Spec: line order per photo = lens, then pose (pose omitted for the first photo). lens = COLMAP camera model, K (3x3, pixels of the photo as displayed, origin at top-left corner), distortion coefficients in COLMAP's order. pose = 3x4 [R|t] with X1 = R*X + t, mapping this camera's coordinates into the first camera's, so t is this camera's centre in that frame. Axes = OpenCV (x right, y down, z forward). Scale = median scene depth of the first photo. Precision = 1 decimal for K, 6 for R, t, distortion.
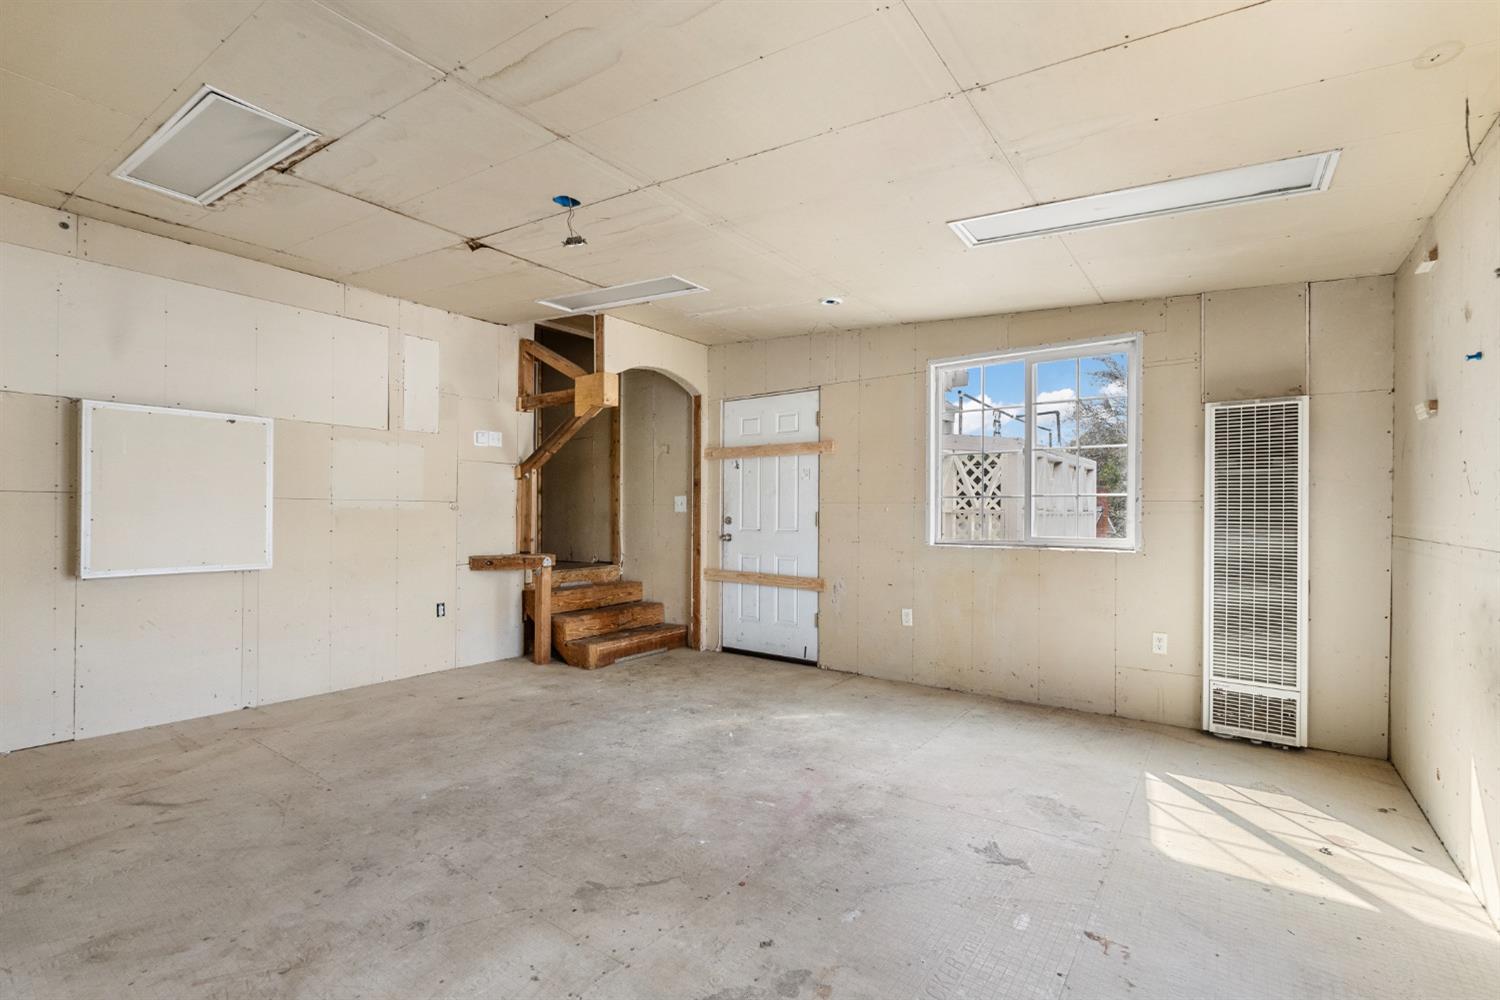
lens RADIAL K [[669.3, 0, 752.8], [0, 669.3, 505.6], [0, 0, 1]] dist [-0.003783, 0.000452]
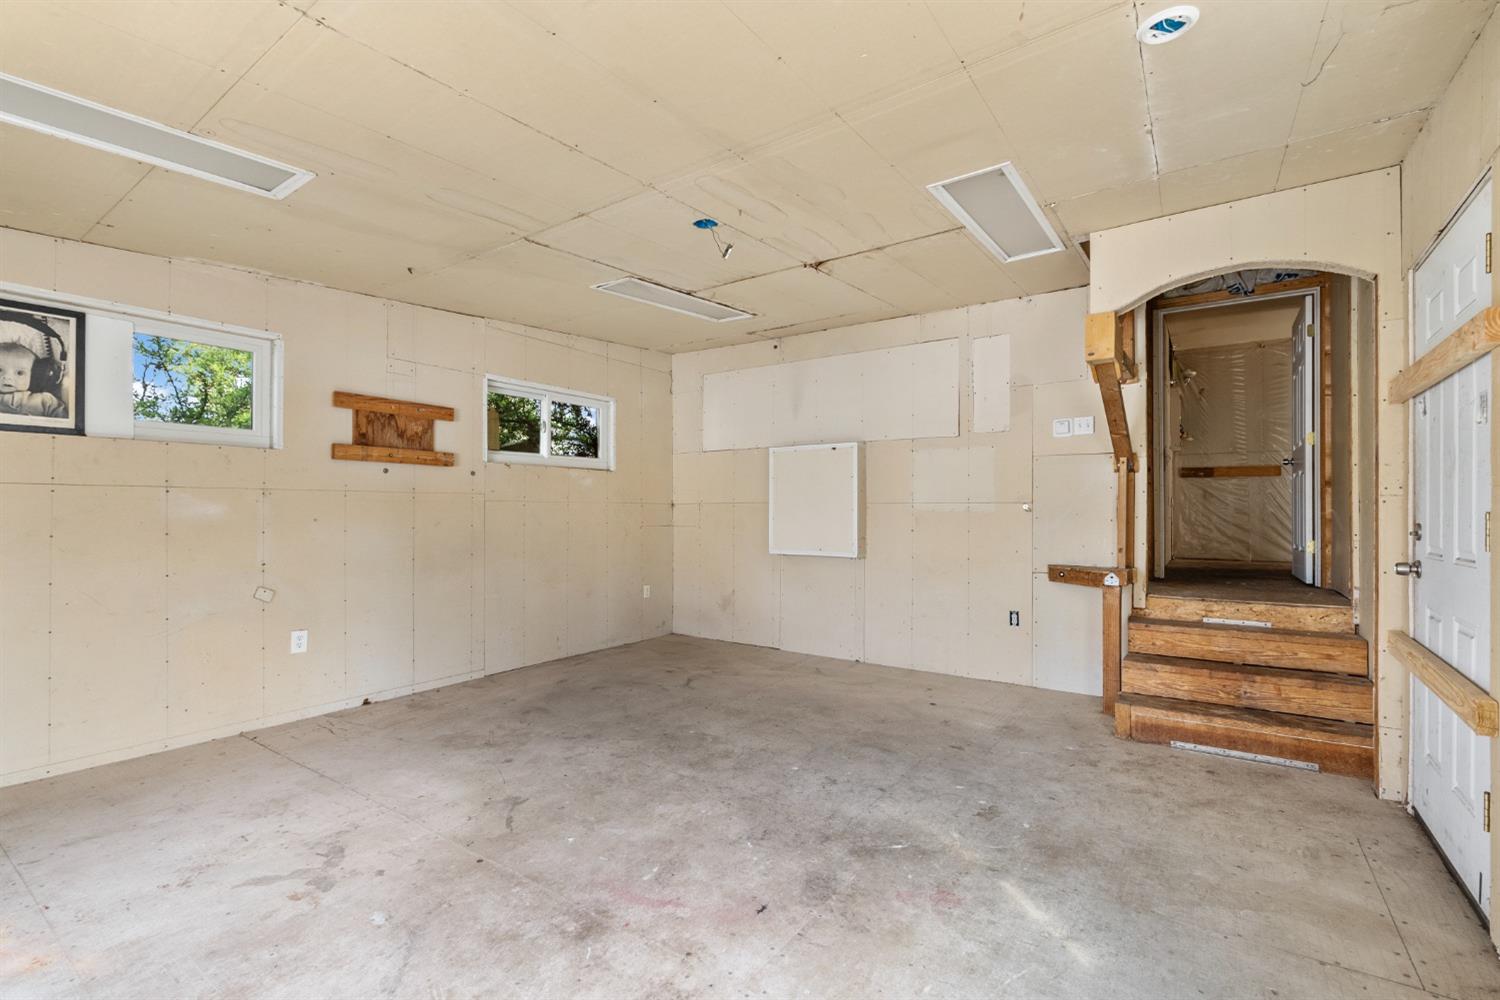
lens RADIAL K [[669.3, 0, 754.2], [0, 669.3, 509.5], [0, 0, 1]] dist [-0.003783, 0.000452]
pose [[0.022440, -0.007917, -0.999717, 0.611942], [0.009402, 0.999926, -0.007708, 0.009176], [0.999704, -0.009227, 0.022513, 0.814706]]
